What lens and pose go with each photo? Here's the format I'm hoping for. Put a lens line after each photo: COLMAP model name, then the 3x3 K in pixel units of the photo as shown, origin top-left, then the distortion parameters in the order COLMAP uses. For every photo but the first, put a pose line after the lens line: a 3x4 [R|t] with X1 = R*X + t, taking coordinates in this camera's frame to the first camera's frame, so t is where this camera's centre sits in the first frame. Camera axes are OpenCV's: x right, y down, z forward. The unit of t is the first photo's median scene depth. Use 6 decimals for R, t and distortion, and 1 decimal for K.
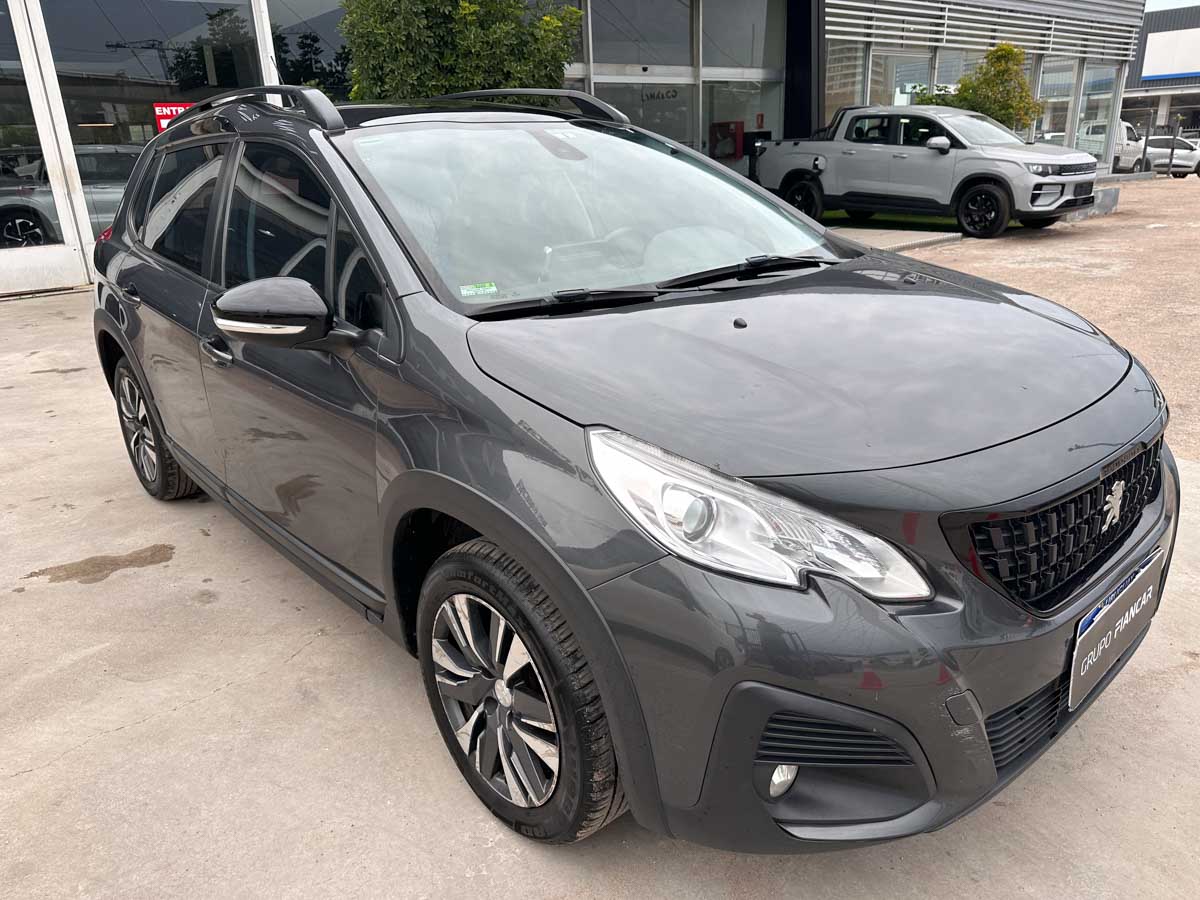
lens RADIAL K [[847.2, 0, 587.1], [0, 847.2, 449.0], [0, 0, 1]] dist [0.067523, -0.073814]
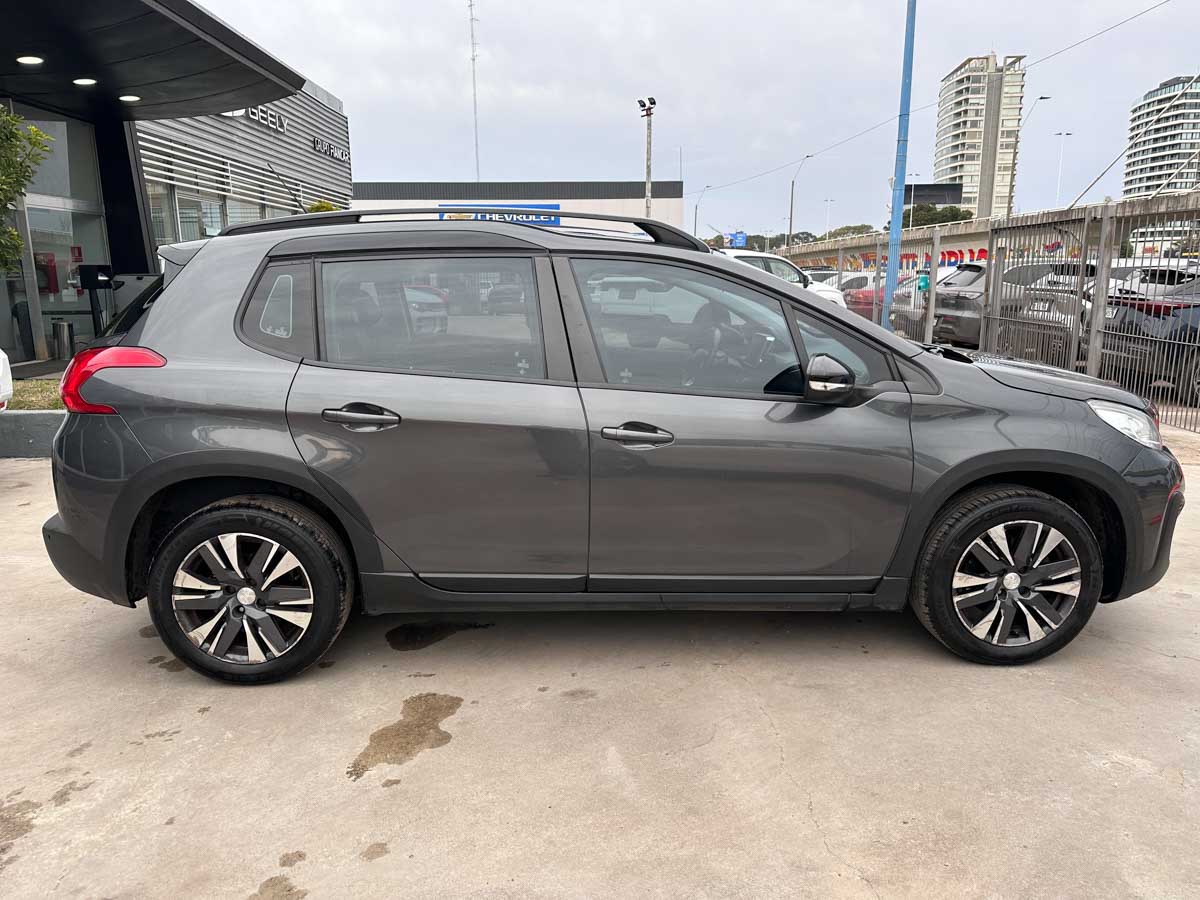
lens RADIAL K [[833.4, 0, 600.0], [0, 833.4, 450.0], [0, 0, 1]] dist [0.097868, -0.135815]
pose [[0.619688, -0.127415, 0.774437, -1.082558], [0.241728, 0.969753, -0.033875, -0.059987], [-0.746696, 0.208195, 0.631743, 0.291215]]
